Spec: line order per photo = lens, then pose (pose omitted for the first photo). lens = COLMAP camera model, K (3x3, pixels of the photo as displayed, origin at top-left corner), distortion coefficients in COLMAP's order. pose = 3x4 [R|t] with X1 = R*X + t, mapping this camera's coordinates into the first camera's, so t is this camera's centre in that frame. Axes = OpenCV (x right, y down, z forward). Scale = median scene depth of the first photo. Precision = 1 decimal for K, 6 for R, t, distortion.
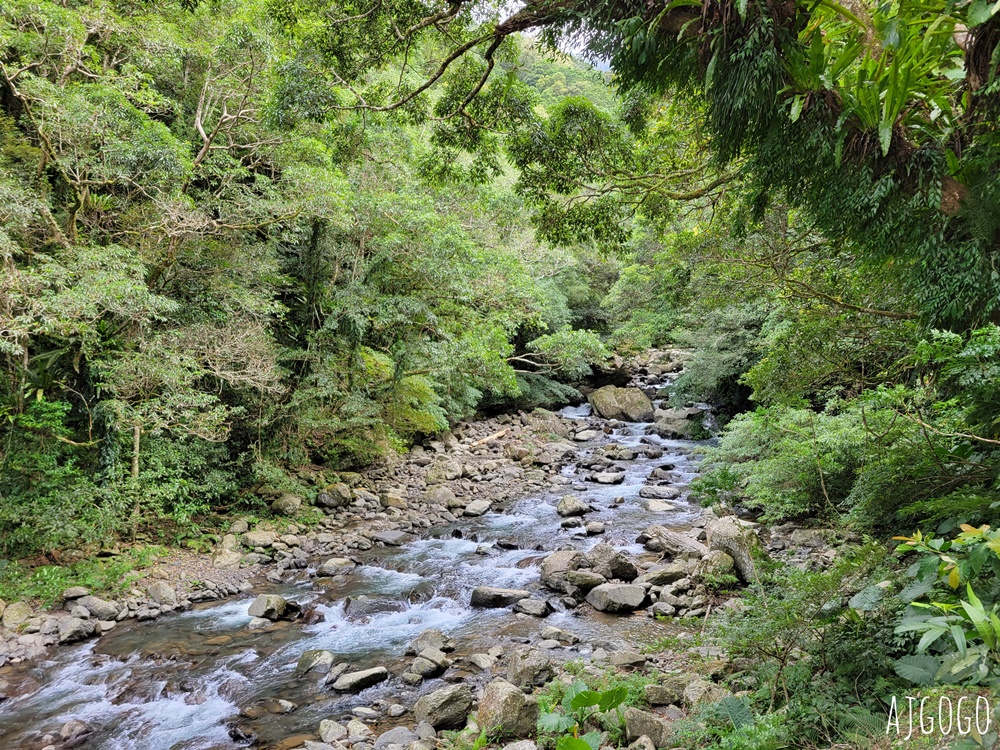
lens RADIAL K [[738.0, 0, 495.8], [0, 738.0, 371.0], [0, 0, 1]] dist [0.052532, -0.040766]
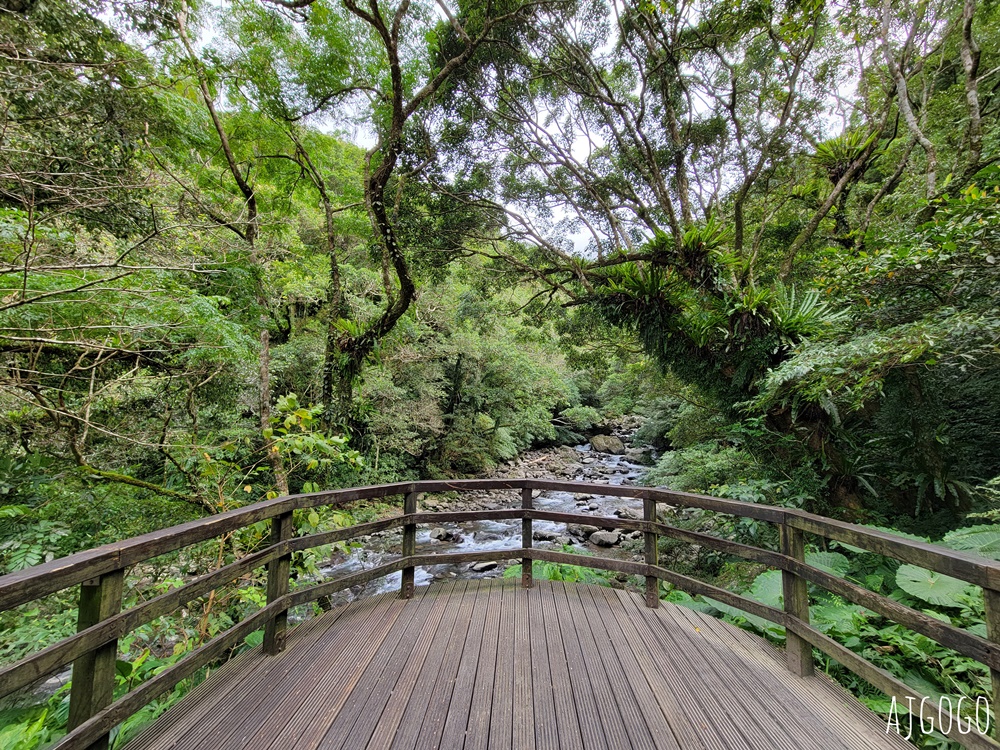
lens RADIAL K [[404.8, 0, 506.5], [0, 404.8, 385.4], [0, 0, 1]] dist [0.003062, 0.000000]
pose [[0.996739, 0.022760, -0.077422, -0.024599], [-0.029956, 0.995207, -0.093090, -0.004778], [0.074932, 0.095106, 0.992643, -0.145333]]
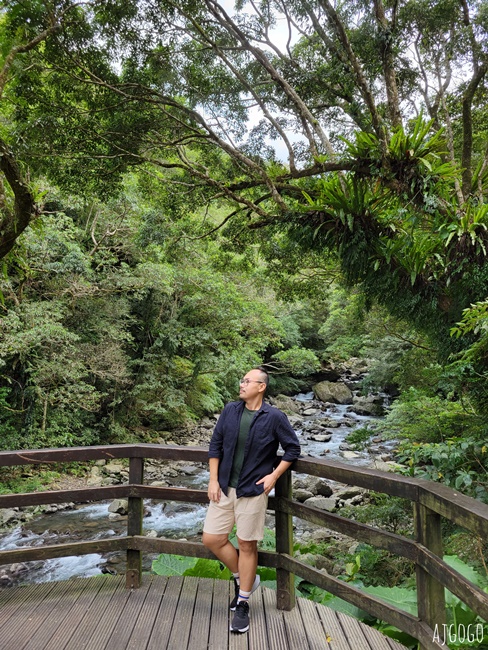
lens RADIAL K [[479.7, 0, 248.4], [0, 479.7, 326.1], [0, 0, 1]] dist [0.052532, -0.040766]
pose [[0.999744, 0.013088, -0.018465, 0.009952], [-0.014695, 0.995856, -0.089747, -0.006630], [0.017214, 0.089996, 0.995793, -0.130534]]
